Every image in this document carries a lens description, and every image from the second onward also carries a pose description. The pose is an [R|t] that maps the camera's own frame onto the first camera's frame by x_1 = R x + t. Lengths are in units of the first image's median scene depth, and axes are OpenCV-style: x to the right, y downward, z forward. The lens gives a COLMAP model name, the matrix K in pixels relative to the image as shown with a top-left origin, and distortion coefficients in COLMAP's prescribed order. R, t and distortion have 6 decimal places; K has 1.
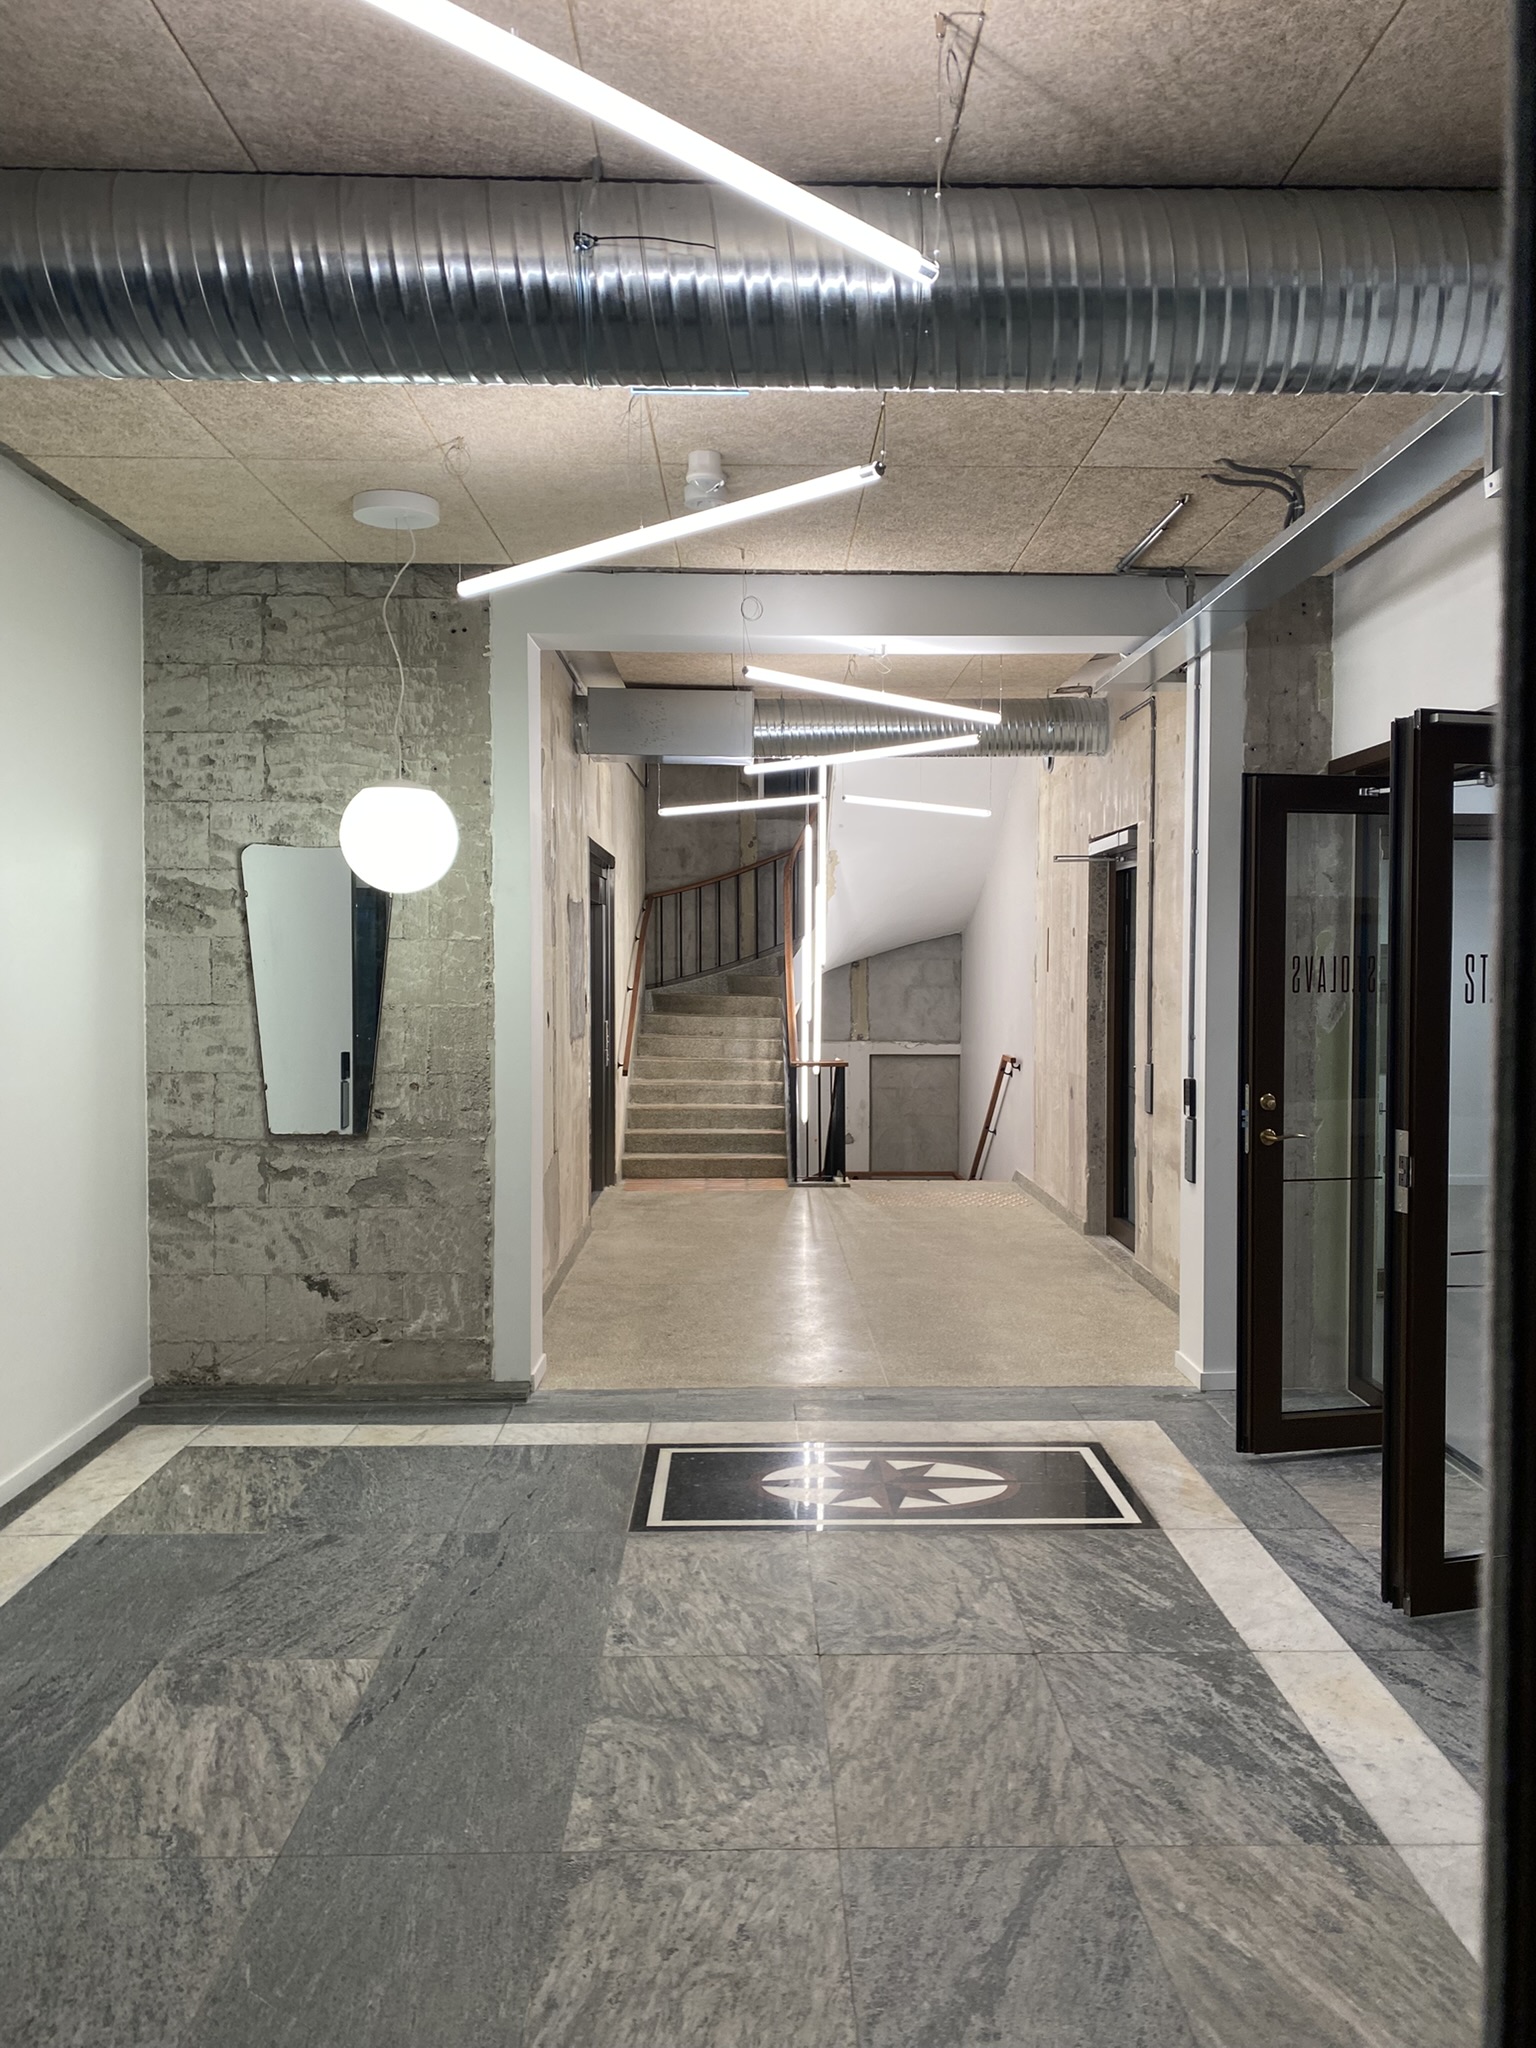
lens RADIAL K [[1551.1, 0, 777.9], [0, 1551.1, 1024.5], [0, 0, 1]] dist [0.031440, -0.030283]
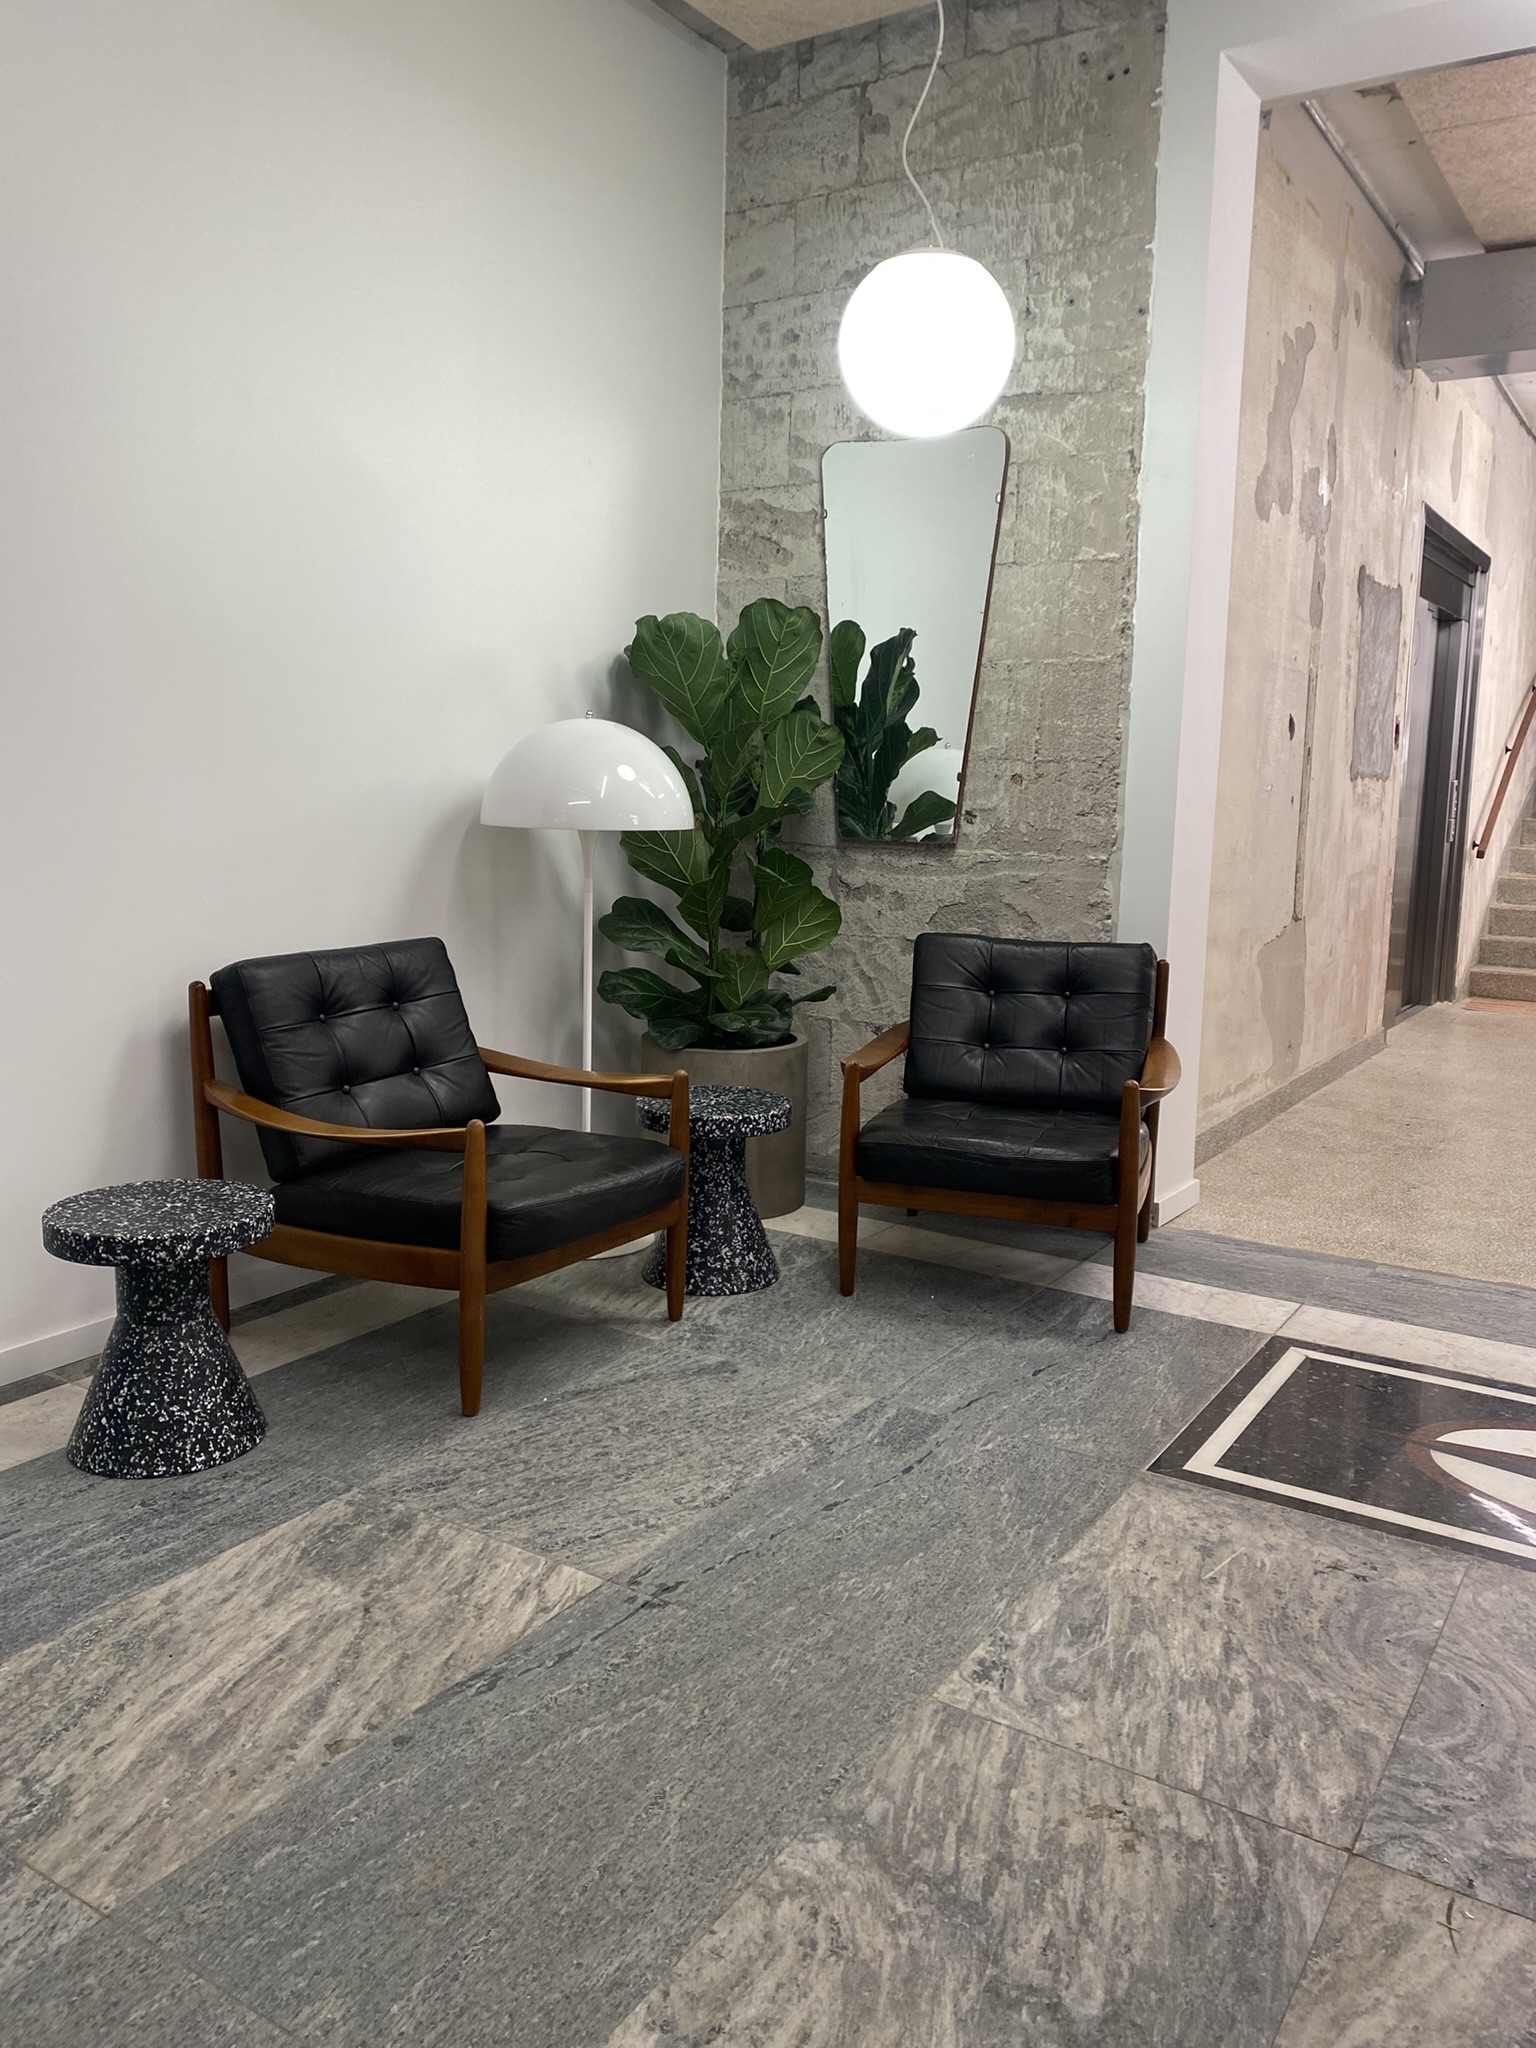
lens RADIAL K [[1551.1, 0, 779.3], [0, 1551.1, 1009.7], [0, 0, 1]] dist [0.031440, -0.030283]
pose [[0.833757, 0.096980, -0.543548, 0.072571], [-0.043165, 0.992889, 0.110940, 0.071687], [0.550442, -0.069034, 0.832014, 0.344910]]
